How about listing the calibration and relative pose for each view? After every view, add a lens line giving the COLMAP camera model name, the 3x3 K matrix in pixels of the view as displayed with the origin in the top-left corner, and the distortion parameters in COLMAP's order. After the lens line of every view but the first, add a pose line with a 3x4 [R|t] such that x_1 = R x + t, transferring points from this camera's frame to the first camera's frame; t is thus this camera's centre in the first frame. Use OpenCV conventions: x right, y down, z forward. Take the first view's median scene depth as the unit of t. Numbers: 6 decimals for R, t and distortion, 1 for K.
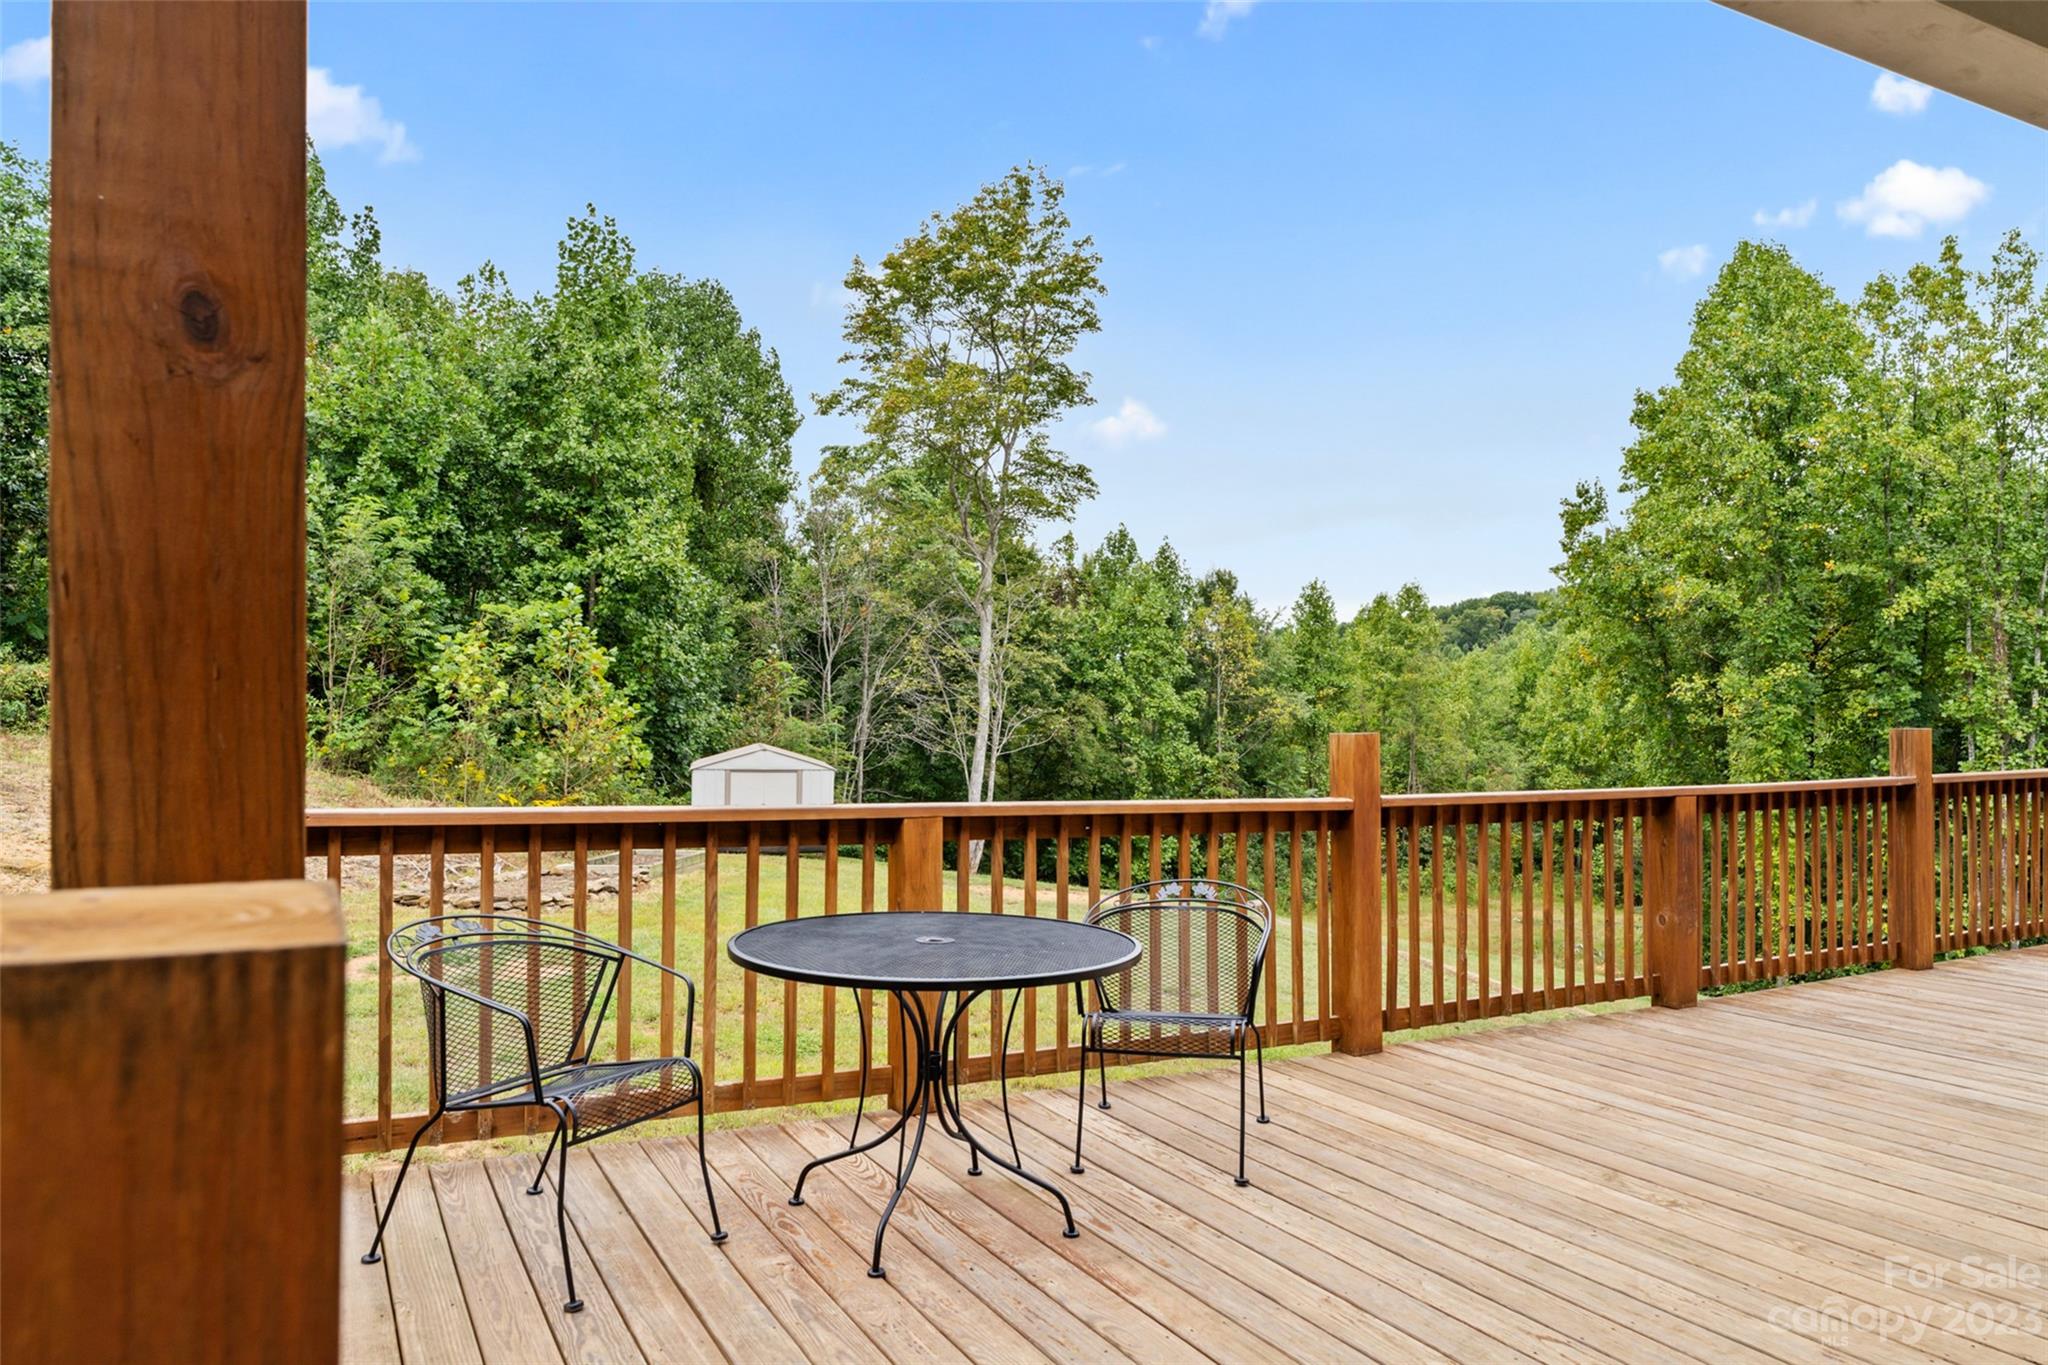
lens RADIAL K [[1325.2, 0, 1022.8], [0, 1325.2, 692.0], [0, 0, 1]] dist [0.003896, -0.000664]
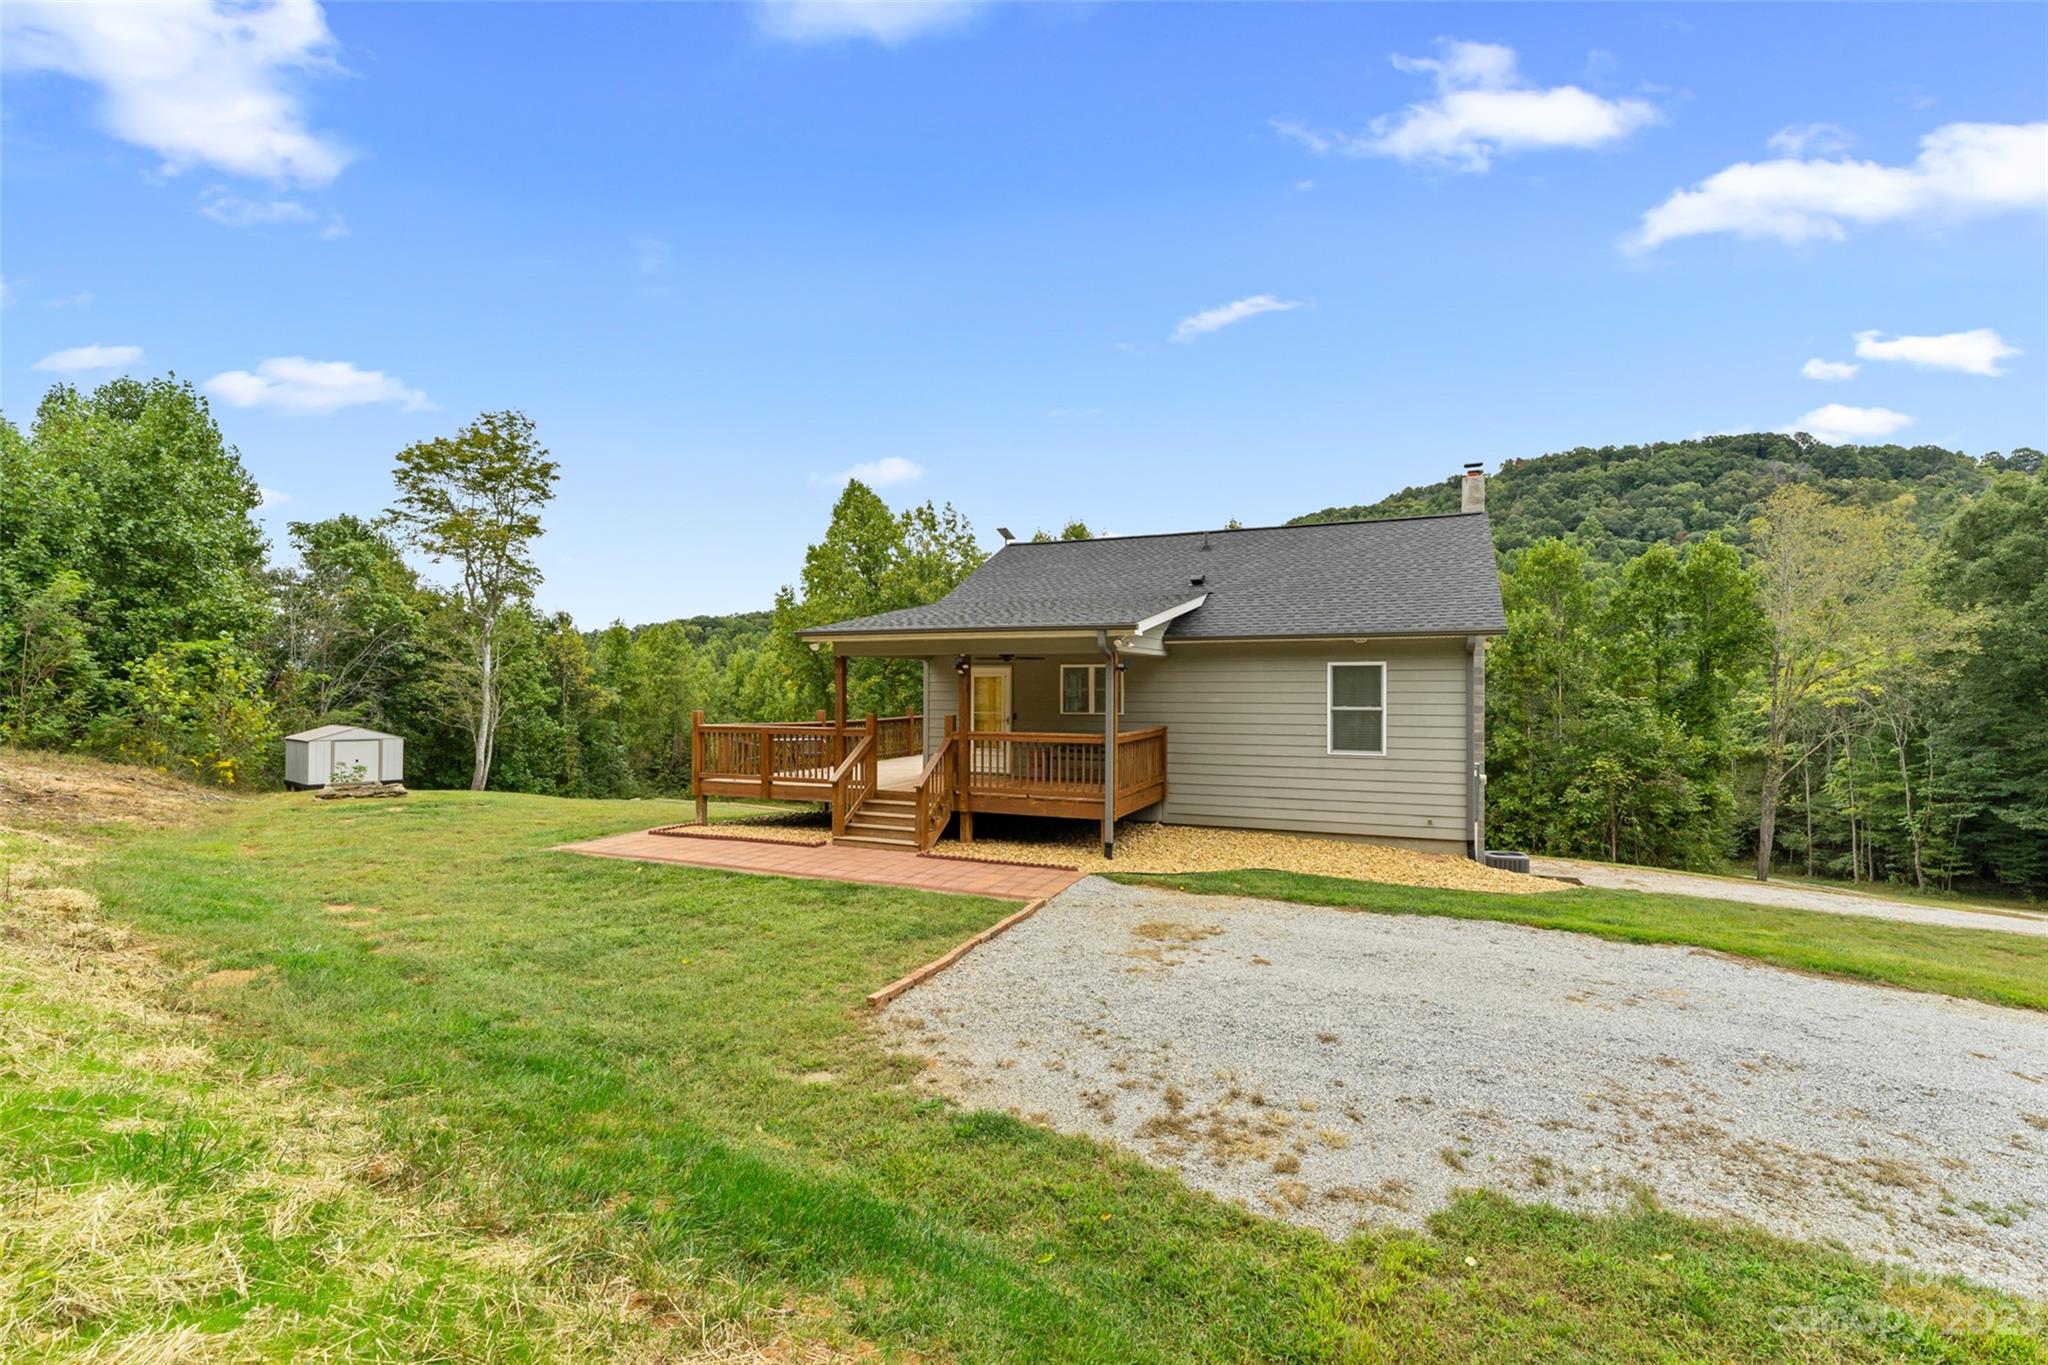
lens RADIAL K [[911.1, 0, 1057.8], [0, 911.1, 701.6], [0, 0, 1]] dist [0.002665, 0.000519]
pose [[0.745781, -0.014622, 0.666030, -0.199638], [-0.000717, 0.999741, 0.022750, -0.011785], [-0.666191, -0.017444, 0.745578, -0.328026]]
